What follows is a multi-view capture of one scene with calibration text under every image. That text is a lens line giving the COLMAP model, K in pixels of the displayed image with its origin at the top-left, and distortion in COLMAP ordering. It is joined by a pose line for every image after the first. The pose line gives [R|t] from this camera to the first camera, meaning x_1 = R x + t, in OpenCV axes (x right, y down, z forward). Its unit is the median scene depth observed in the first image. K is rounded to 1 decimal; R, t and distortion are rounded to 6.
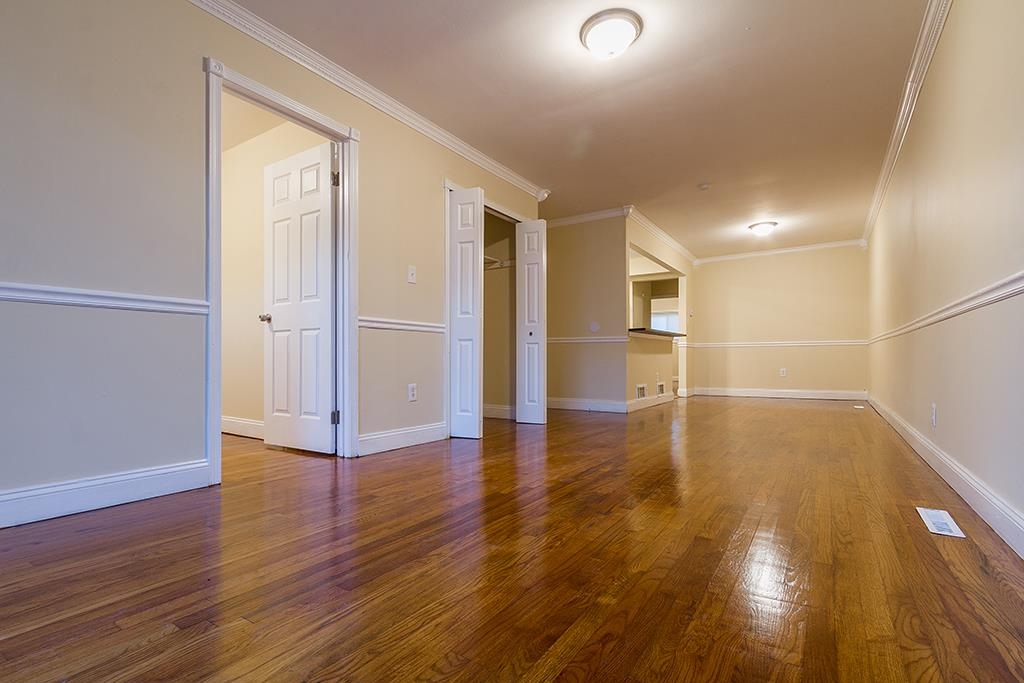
lens RADIAL K [[477.3, 0, 509.6], [0, 477.3, 360.7], [0, 0, 1]] dist [-0.000297, -0.000012]
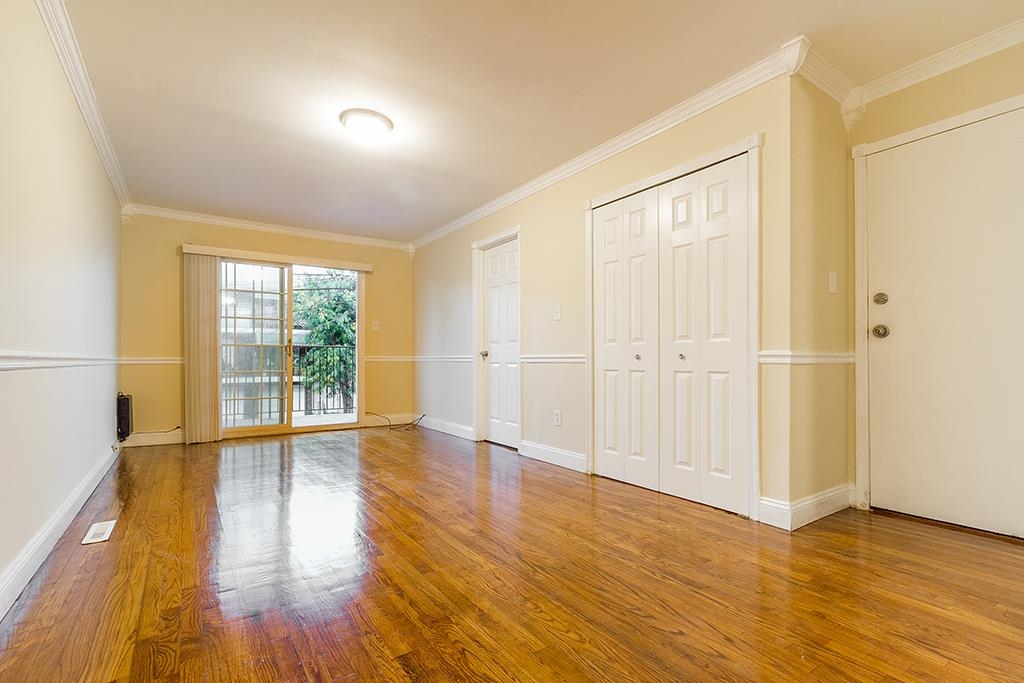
lens RADIAL K [[477.3, 0, 509.6], [0, 477.3, 360.7], [0, 0, 1]] dist [-0.000297, -0.000012]
pose [[-0.375890, -0.001225, -0.926663, 0.874490], [0.004982, 0.999982, -0.003343, -0.063803], [0.926651, -0.005873, -0.375878, 1.311308]]
